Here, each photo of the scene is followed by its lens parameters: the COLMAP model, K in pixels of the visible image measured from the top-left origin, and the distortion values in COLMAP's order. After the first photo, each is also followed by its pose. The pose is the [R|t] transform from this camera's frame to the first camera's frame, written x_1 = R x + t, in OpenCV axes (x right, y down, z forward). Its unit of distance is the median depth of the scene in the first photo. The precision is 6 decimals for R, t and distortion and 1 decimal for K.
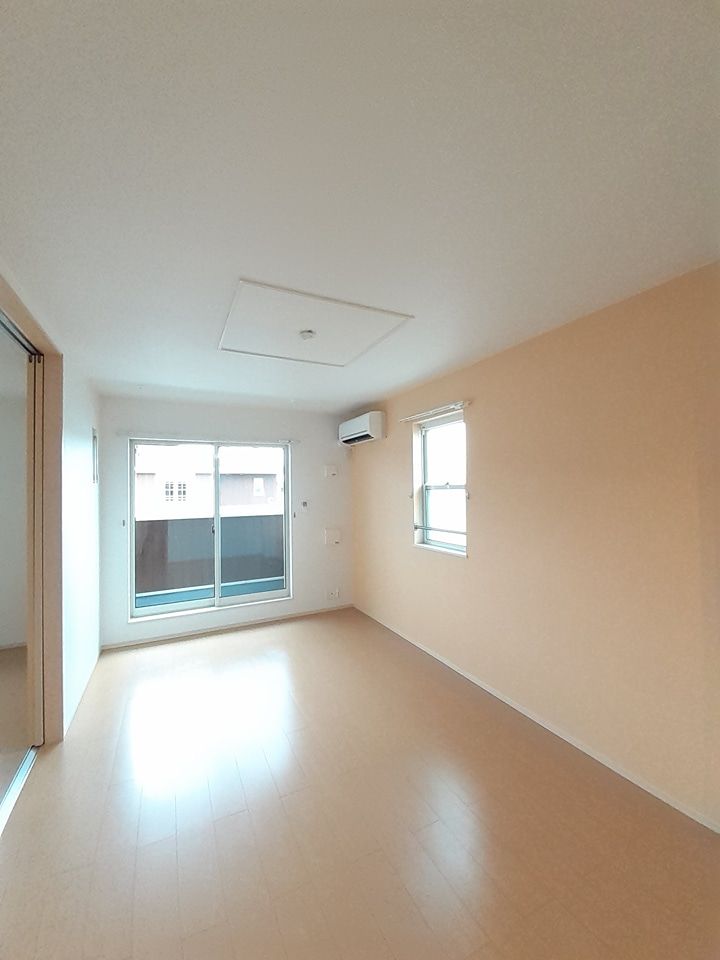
lens RADIAL K [[388.4, 0, 357.6], [0, 388.4, 481.7], [0, 0, 1]] dist [0.000736, -0.000271]
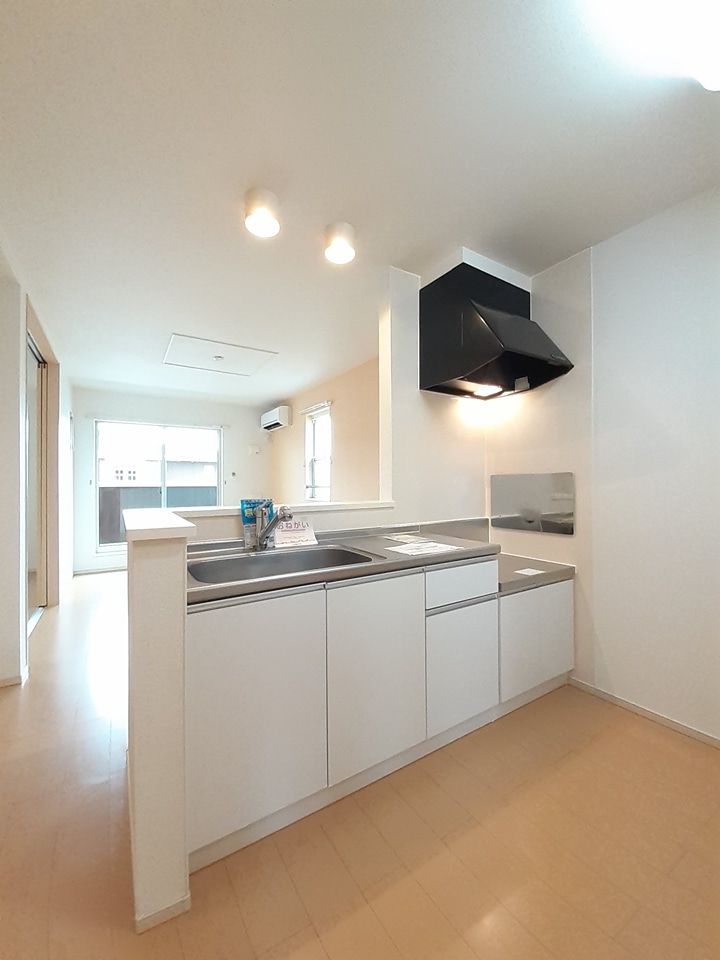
lens RADIAL K [[388.4, 0, 363.7], [0, 388.4, 481.5], [0, 0, 1]] dist [0.000736, -0.000271]
pose [[0.993115, 0.011538, 0.116572, 0.187982], [-0.012878, 0.999859, 0.010749, 0.078137], [-0.116431, -0.012176, 0.993124, -0.461665]]
